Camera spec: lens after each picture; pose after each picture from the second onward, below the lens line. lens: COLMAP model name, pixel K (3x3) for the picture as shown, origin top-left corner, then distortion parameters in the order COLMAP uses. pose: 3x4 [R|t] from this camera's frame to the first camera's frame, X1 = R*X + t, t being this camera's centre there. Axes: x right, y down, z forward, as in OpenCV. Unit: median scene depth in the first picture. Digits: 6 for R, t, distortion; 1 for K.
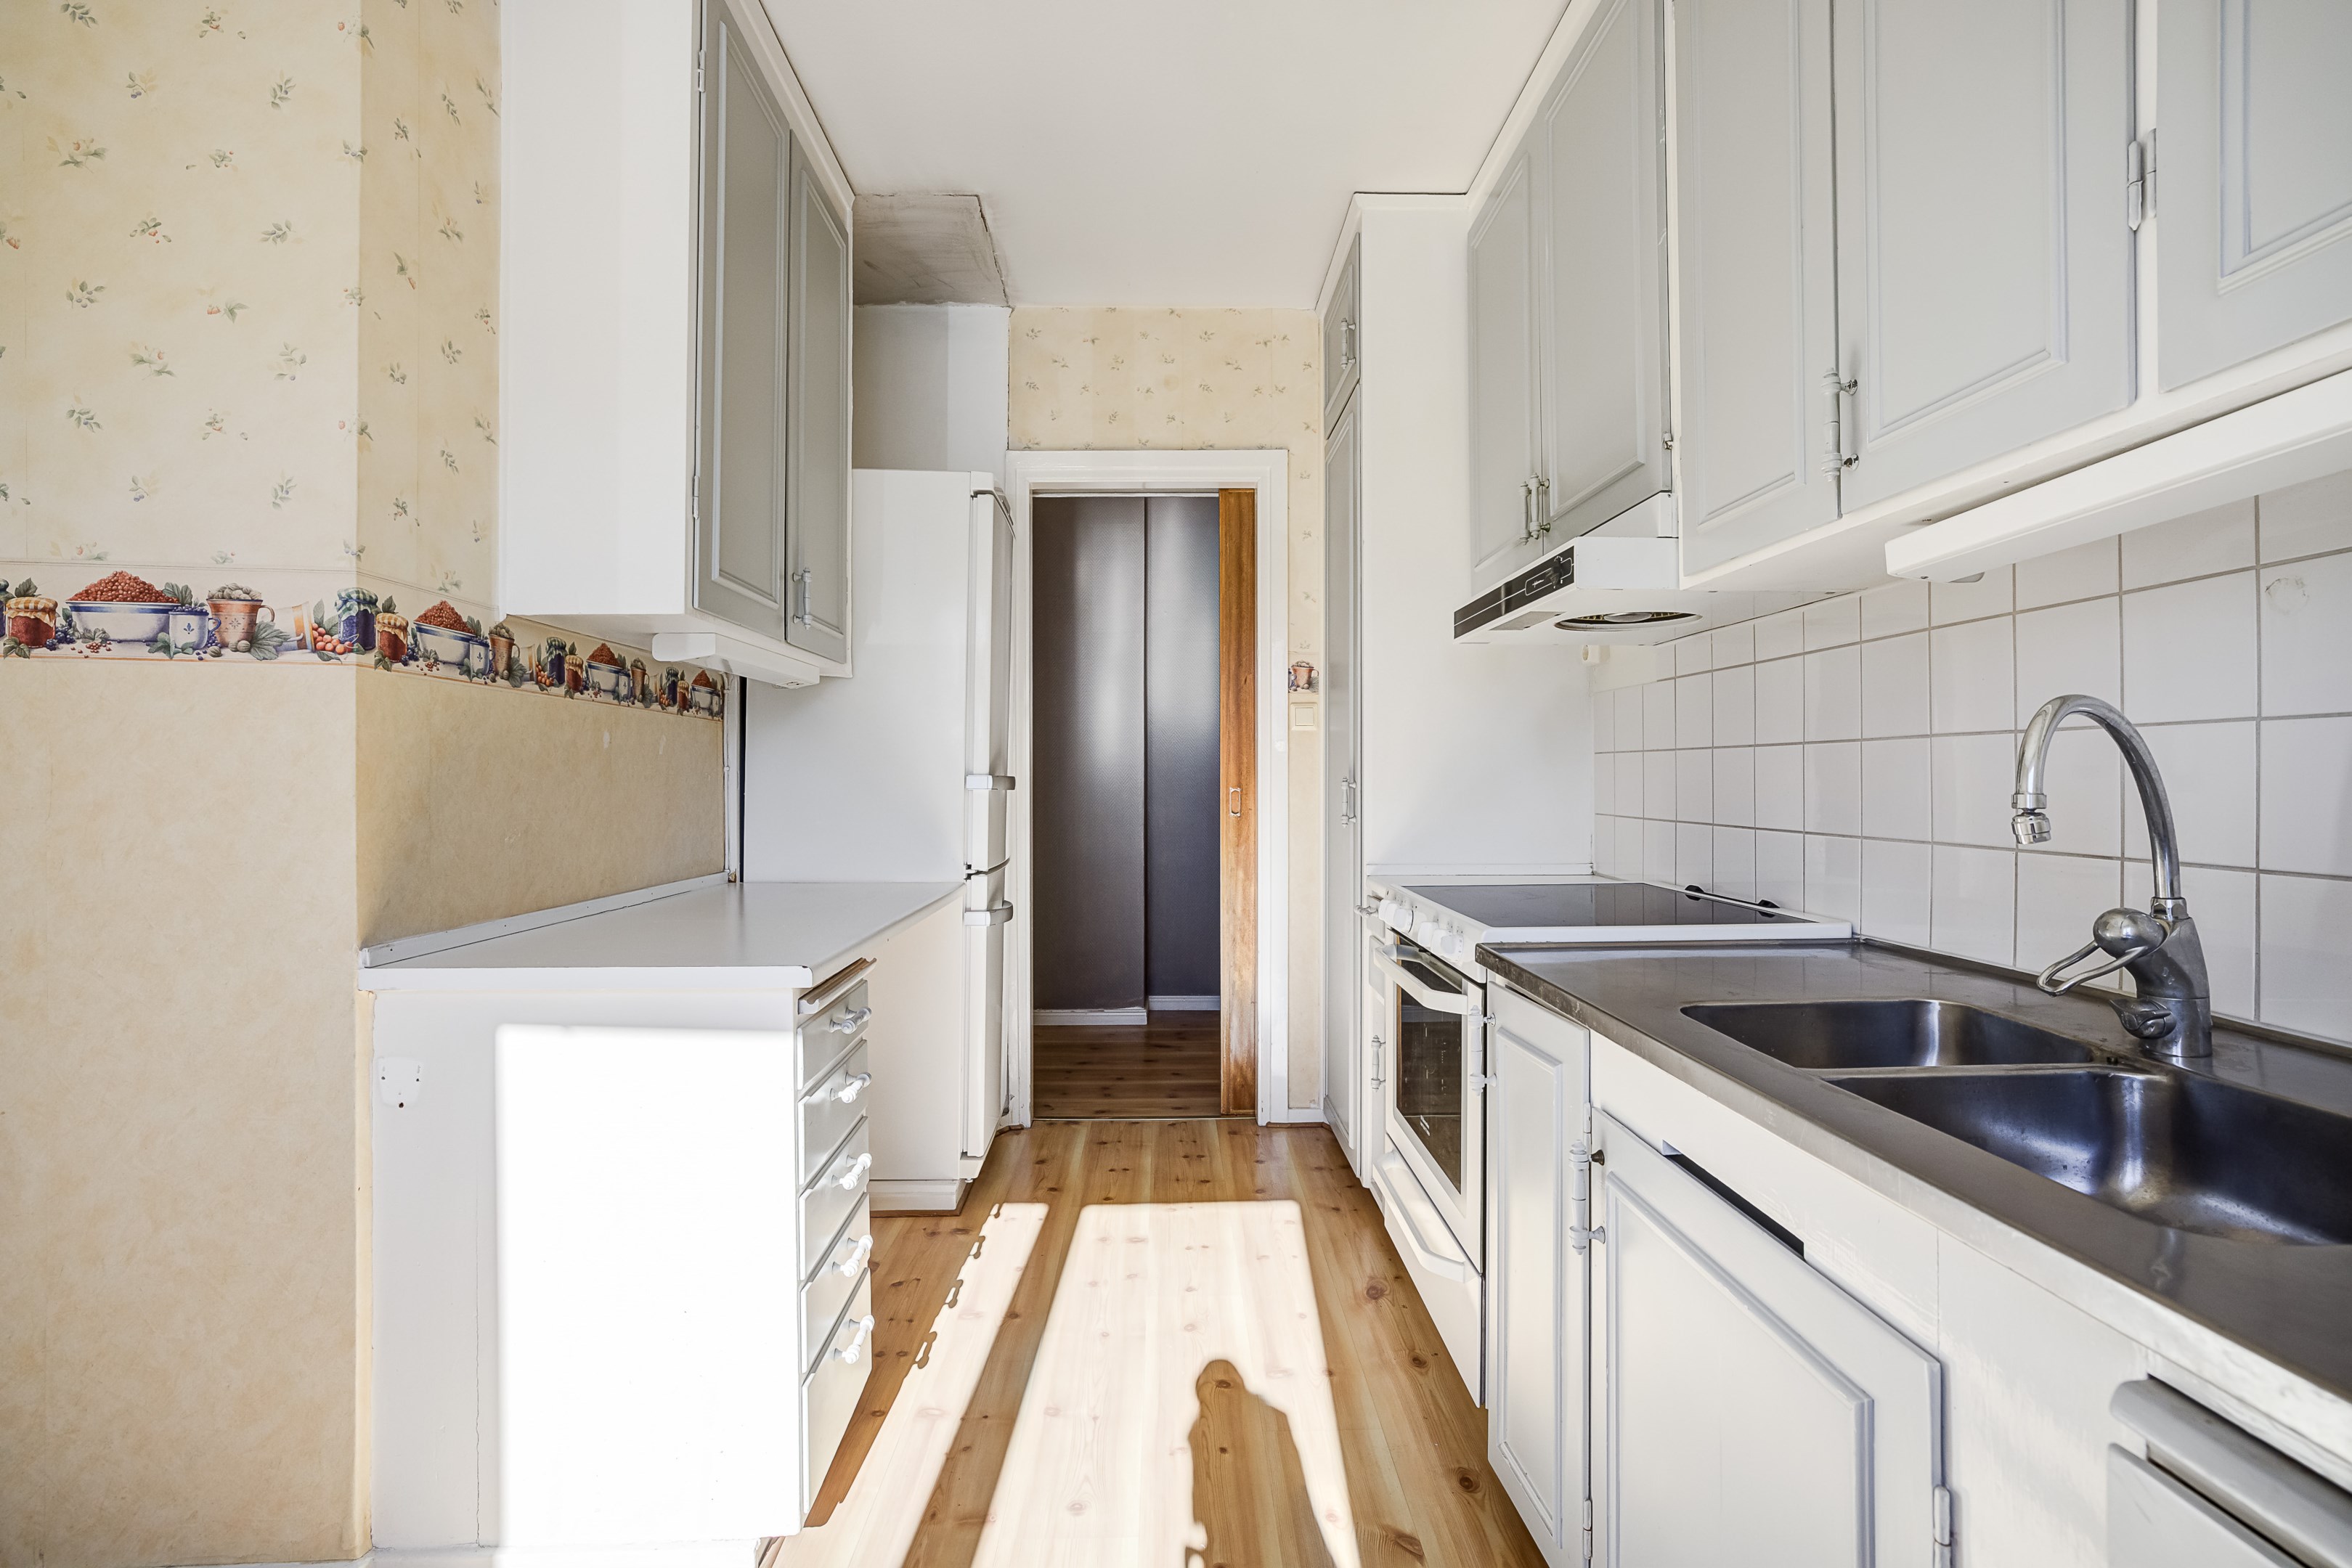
lens RADIAL K [[1051.6, 0, 1176.0], [0, 1051.6, 784.0], [0, 0, 1]] dist [0.000093, 0.000000]
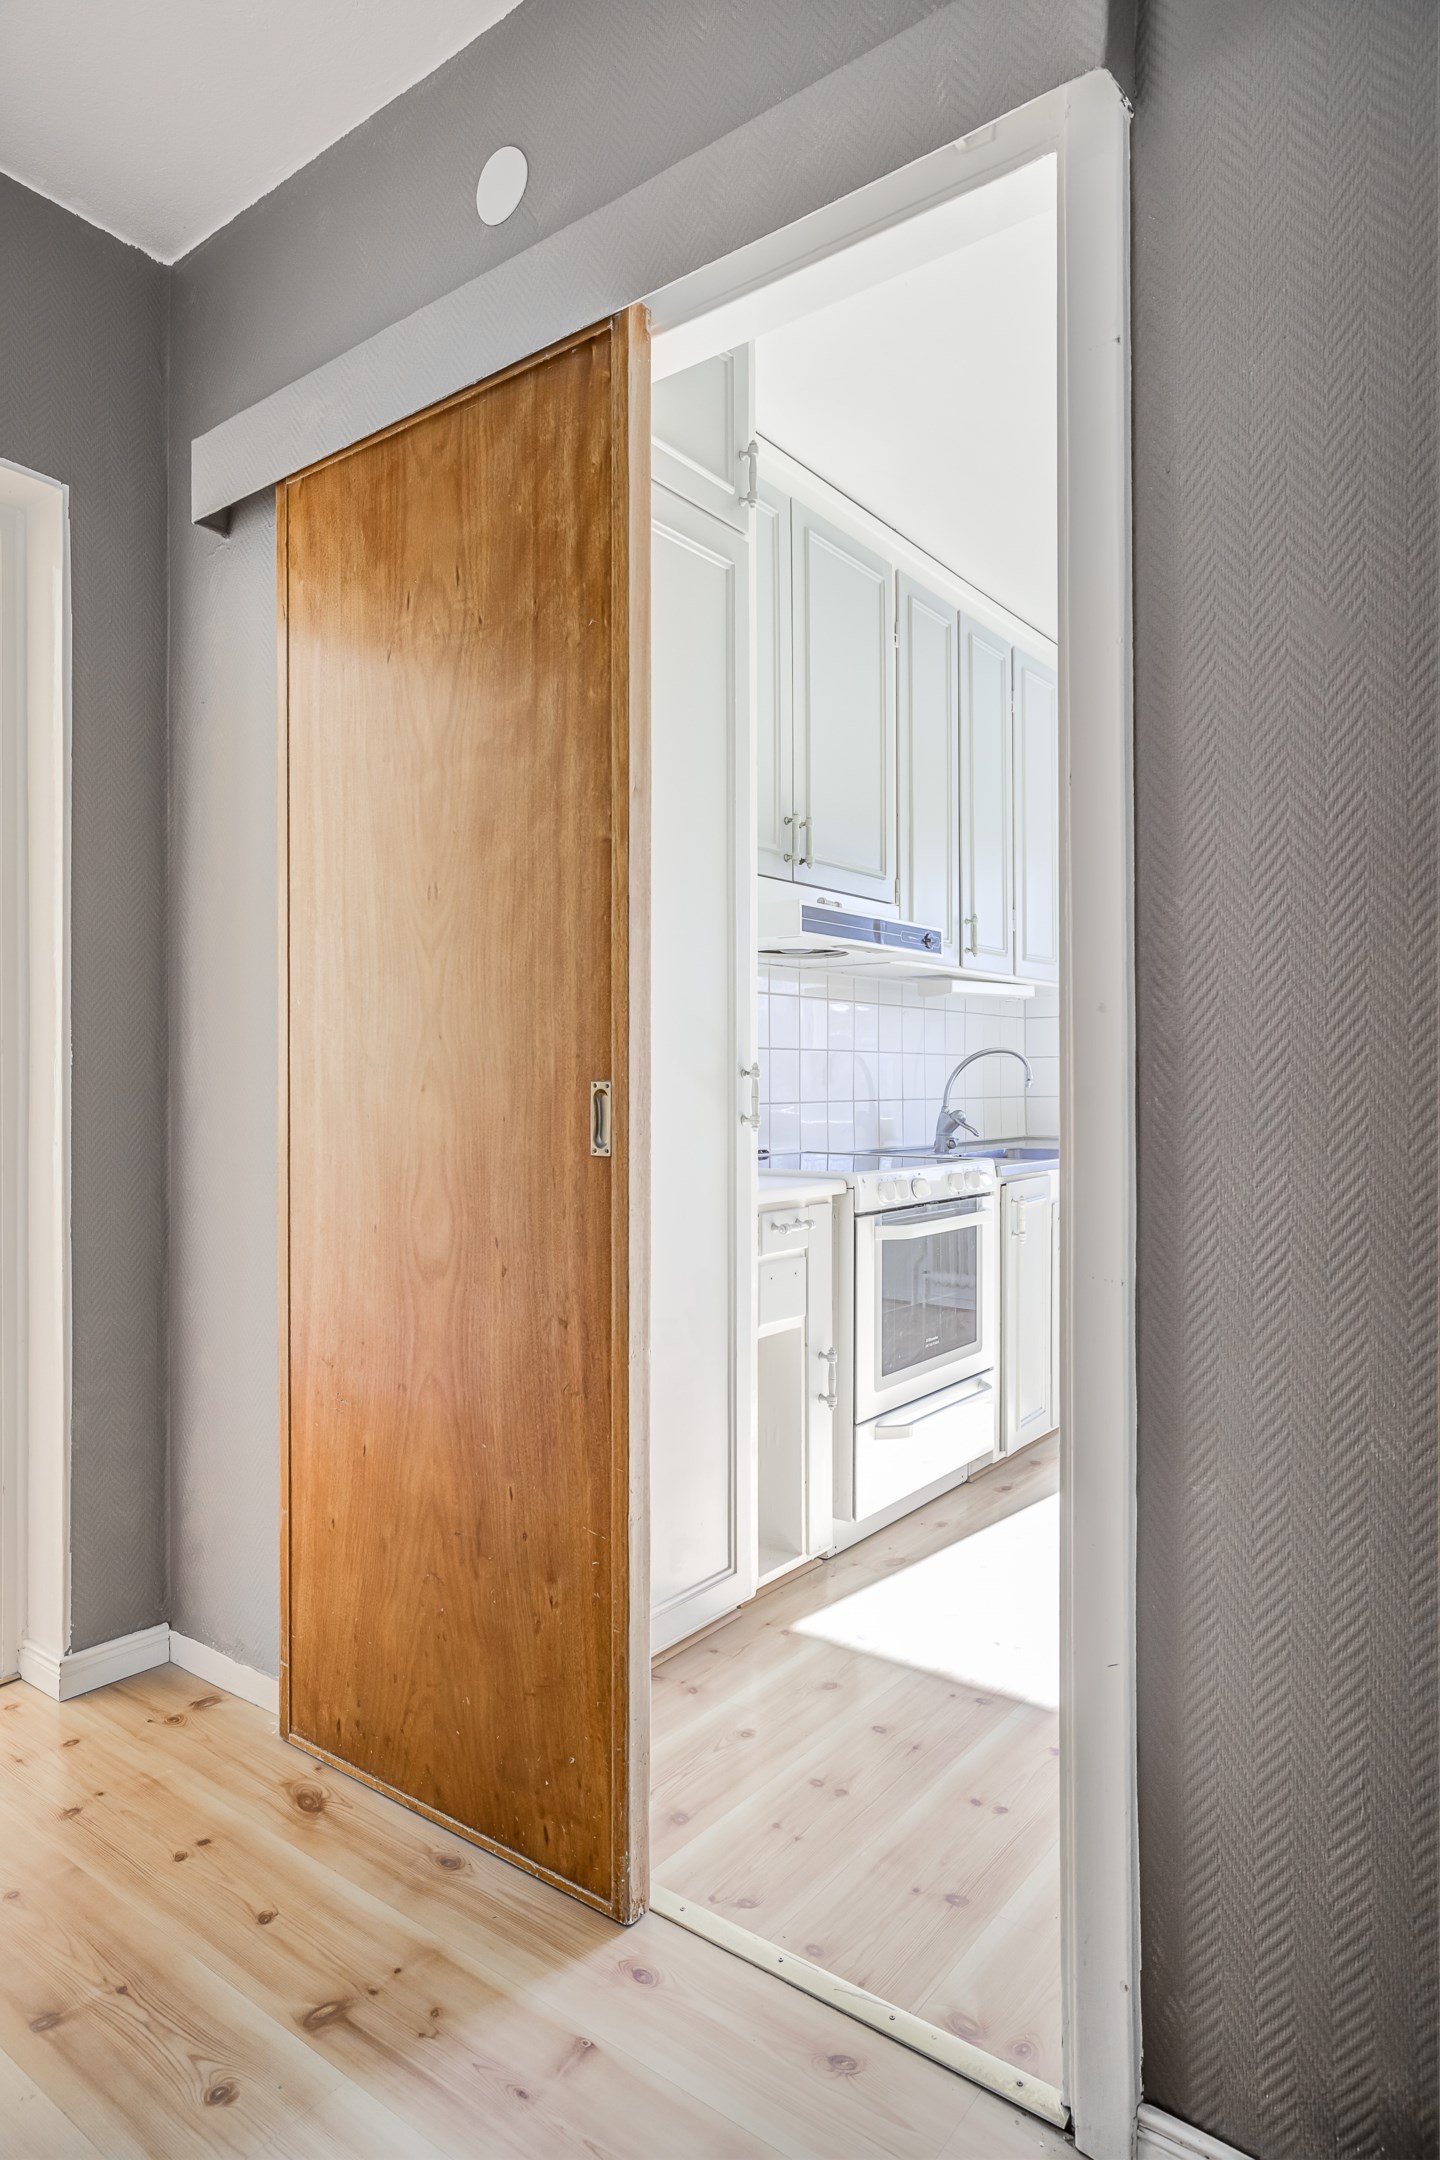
lens RADIAL K [[1250.5, 0, 720.0], [0, 1250.5, 1080.0], [0, 0, 1]] dist [-0.000846, -0.000172]
pose [[-0.785173, -0.000829, 0.619276, -0.323894], [0.003755, 0.999974, 0.006100, 0.000378], [-0.619266, 0.007115, -0.785149, 1.517299]]
